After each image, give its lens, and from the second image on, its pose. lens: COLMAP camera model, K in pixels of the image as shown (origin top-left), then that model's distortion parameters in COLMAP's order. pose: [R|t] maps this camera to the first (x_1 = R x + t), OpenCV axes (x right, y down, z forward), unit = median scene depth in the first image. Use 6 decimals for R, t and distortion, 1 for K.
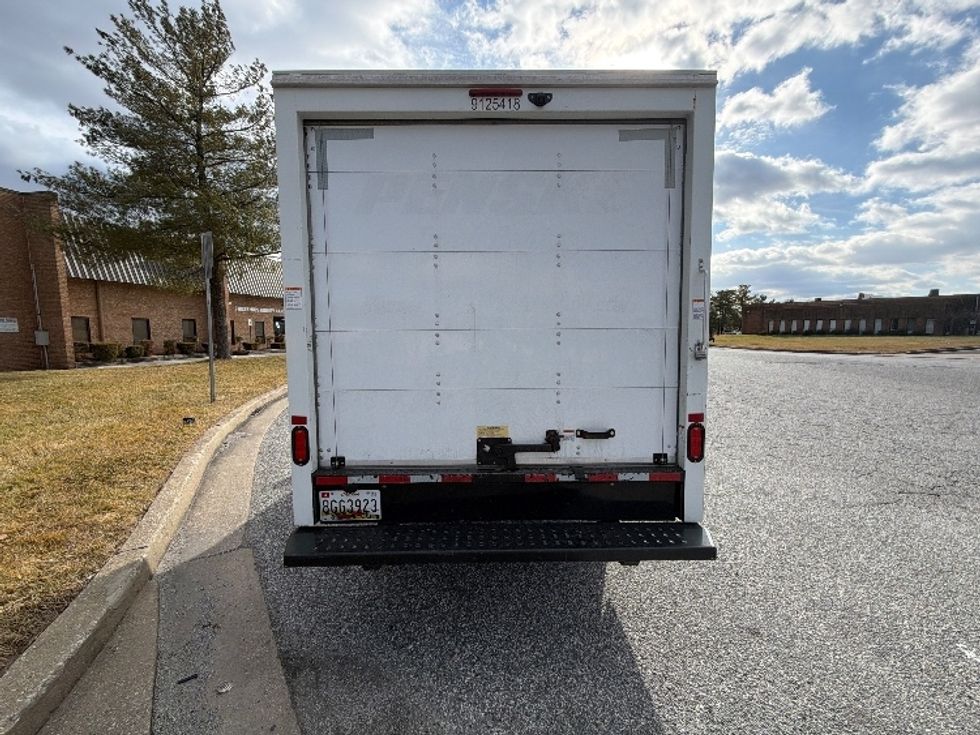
lens RADIAL K [[399.6, 0, 502.9], [0, 399.6, 359.6], [0, 0, 1]] dist [0.001933, -0.000949]
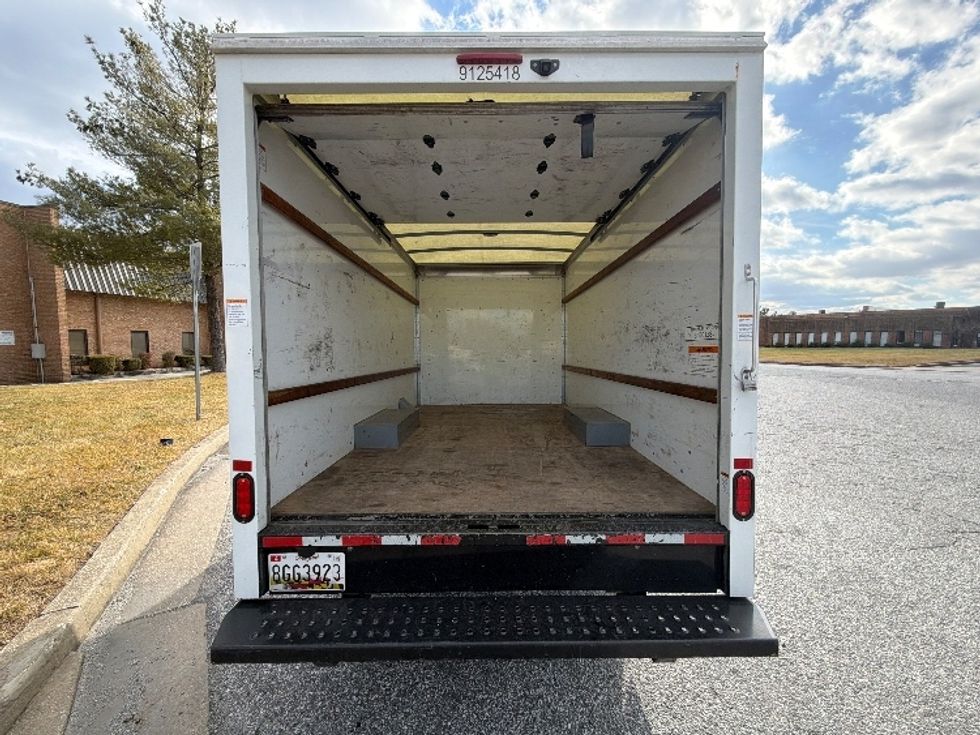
lens RADIAL K [[374.7, 0, 493.2], [0, 374.7, 357.2], [0, 0, 1]] dist [-0.003936, 0.000384]
pose [[0.999930, 0.000142, -0.011860, -0.001480], [-0.000481, 0.999591, -0.028586, -0.037336], [0.011851, 0.028589, 0.999521, 0.217324]]
